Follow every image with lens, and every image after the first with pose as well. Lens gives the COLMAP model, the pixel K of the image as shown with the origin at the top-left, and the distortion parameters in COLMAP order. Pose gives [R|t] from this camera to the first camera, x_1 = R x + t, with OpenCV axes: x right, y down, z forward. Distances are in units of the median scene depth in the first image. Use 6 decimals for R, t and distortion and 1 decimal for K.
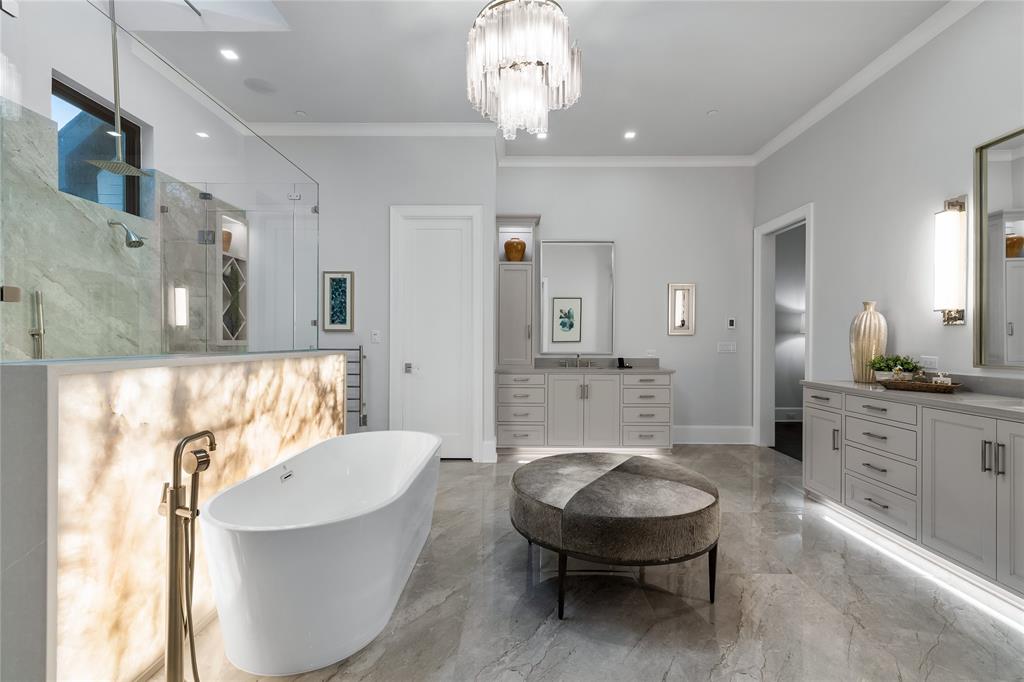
lens RADIAL K [[439.7, 0, 512.0], [0, 439.7, 341.0], [0, 0, 1]] dist [-0.001185, -0.000183]
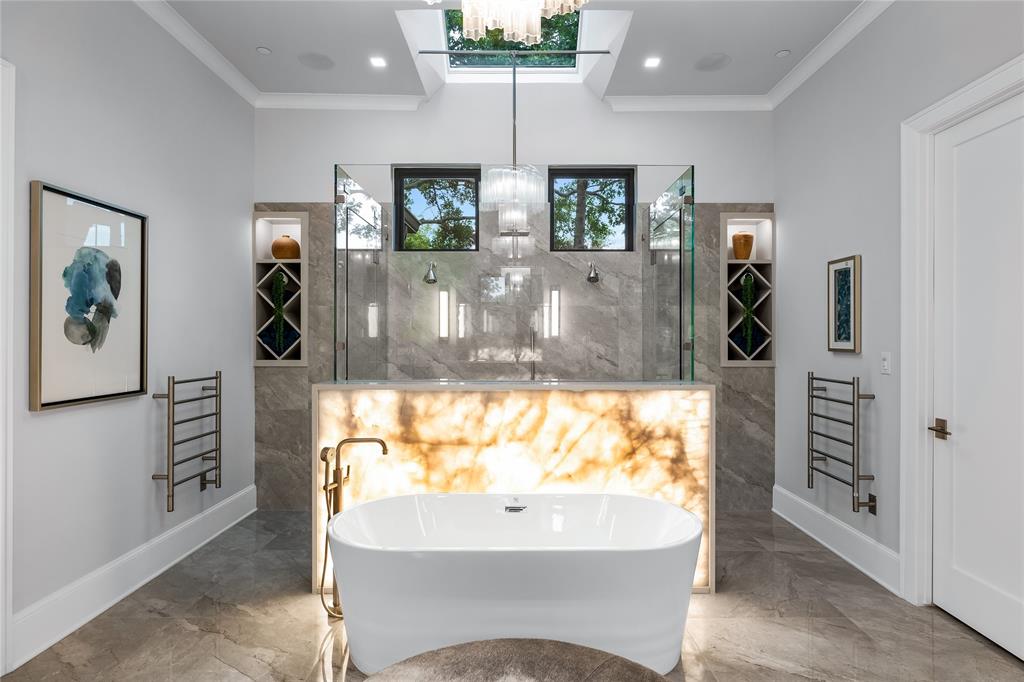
lens RADIAL K [[516.8, 0, 515.0], [0, 516.8, 337.7], [0, 0, 1]] dist [0.000859, 0.000178]
pose [[0.023526, -0.004428, -0.999713, 0.632589], [-0.000807, 0.999990, -0.004448, -0.072121], [0.999723, 0.000911, 0.023522, 0.926091]]
